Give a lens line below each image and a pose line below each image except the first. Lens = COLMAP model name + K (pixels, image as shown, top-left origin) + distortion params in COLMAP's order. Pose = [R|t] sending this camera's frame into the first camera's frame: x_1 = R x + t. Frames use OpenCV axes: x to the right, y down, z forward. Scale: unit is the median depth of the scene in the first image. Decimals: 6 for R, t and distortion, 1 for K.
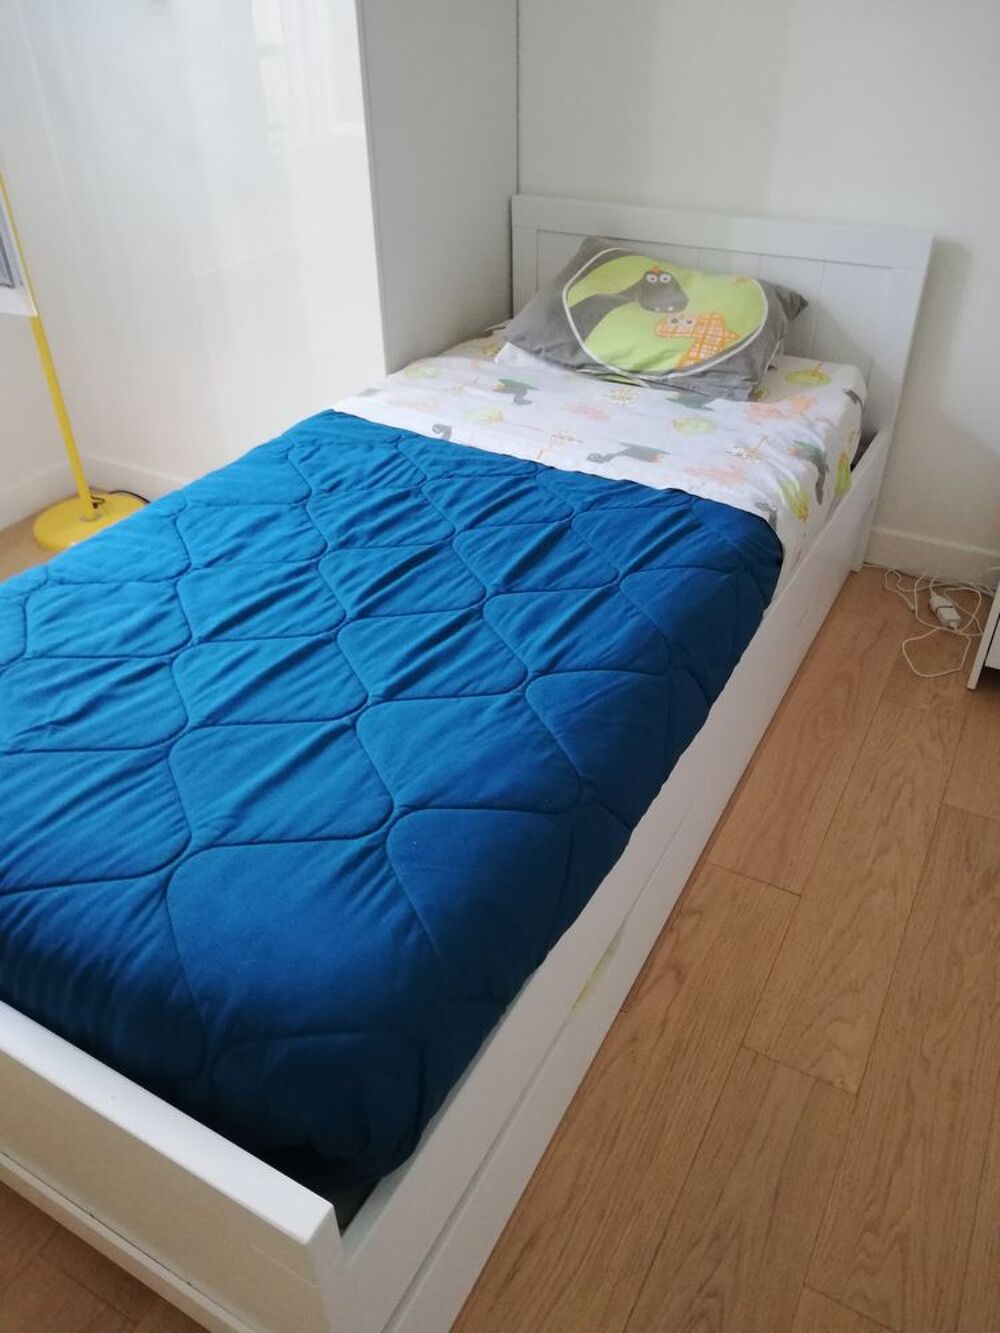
lens RADIAL K [[1000.0, 0, 500.0], [0, 1000.0, 666.5], [0, 0, 1]] dist [0.069614, -0.004629]
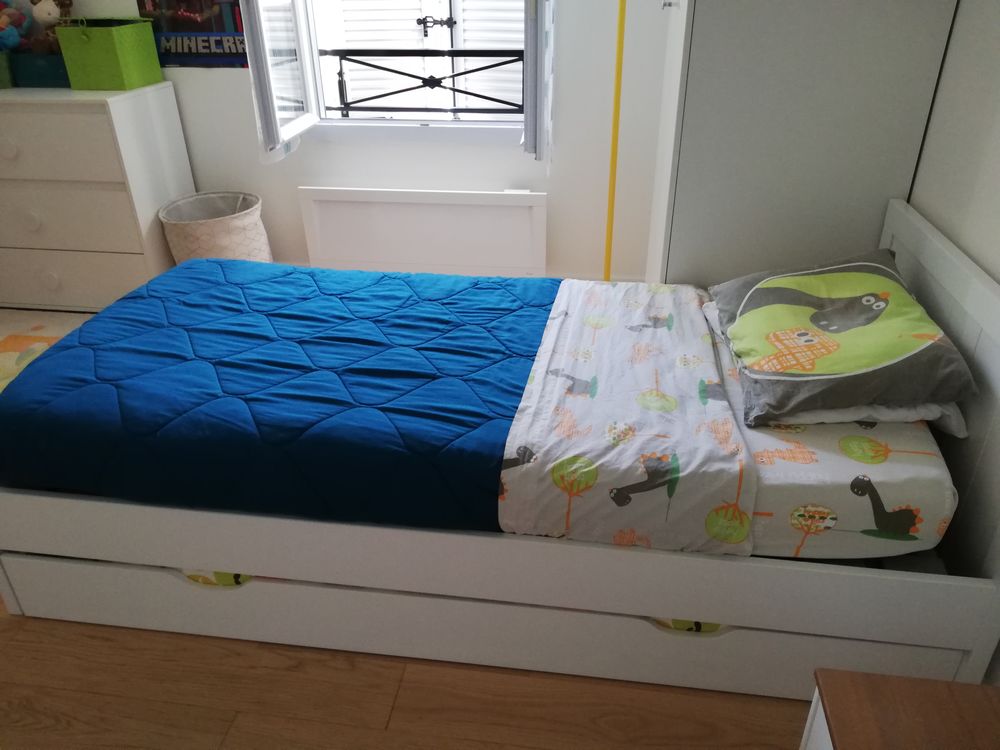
lens RADIAL K [[750.2, 0, 500.0], [0, 750.2, 375.0], [0, 0, 1]] dist [0.069614, -0.004629]
pose [[0.347456, 0.459447, -0.817424, 0.879044], [-0.531162, 0.814828, 0.232211, -0.398656], [0.772749, 0.353502, 0.527158, 0.456232]]
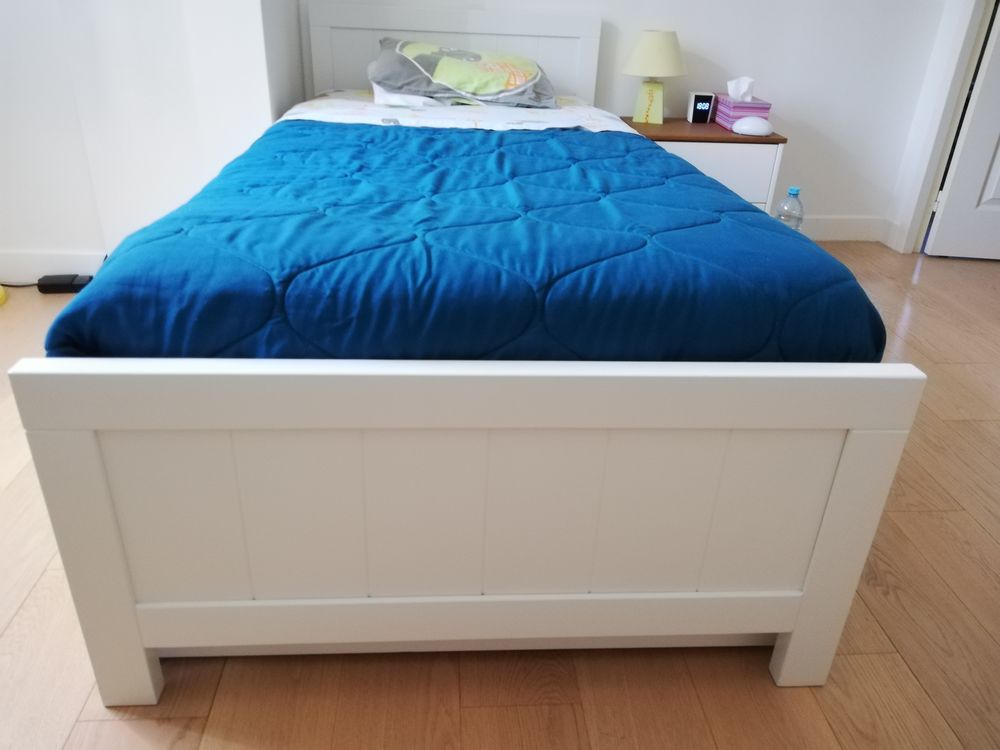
lens RADIAL K [[753.1, 0, 500.0], [0, 753.1, 375.0], [0, 0, 1]] dist [0.030319, -0.046765]
pose [[0.835246, -0.215381, 0.505940, -0.549449], [0.282664, 0.957398, -0.059076, 0.196393], [-0.471662, 0.192354, 0.860543, 0.150443]]
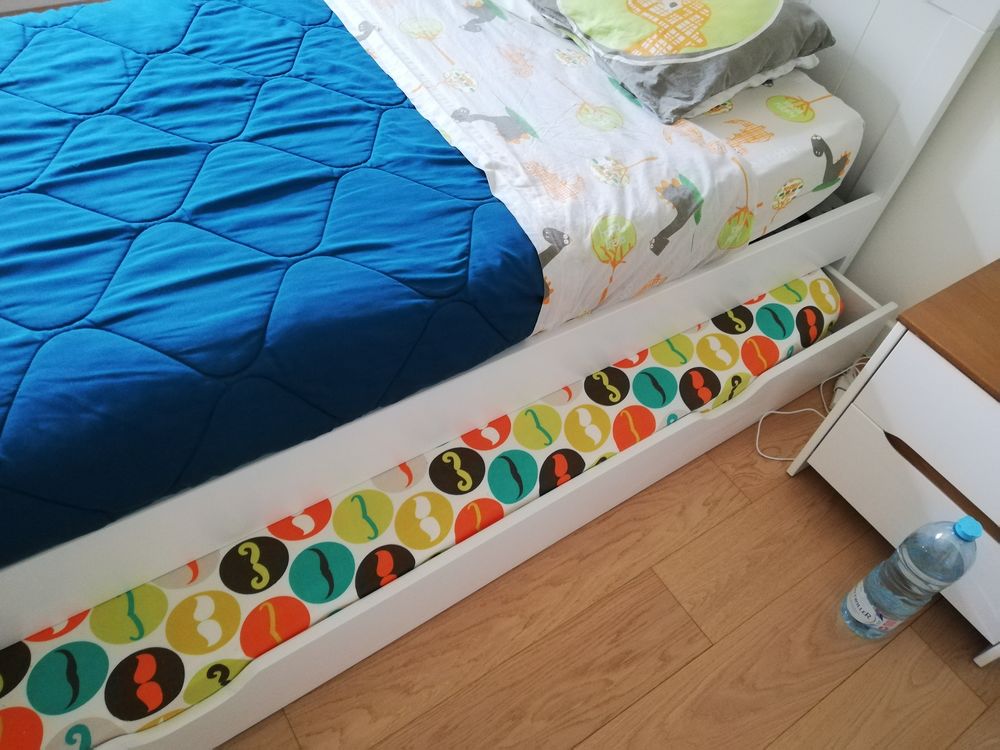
lens RADIAL K [[753.1, 0, 500.0], [0, 753.1, 375.0], [0, 0, 1]] dist [0.030319, -0.046765]
pose [[0.881578, 0.426671, -0.201920, 0.387706], [-0.366121, 0.888056, 0.278051, -0.206631], [0.297953, -0.171197, 0.939104, 0.310611]]
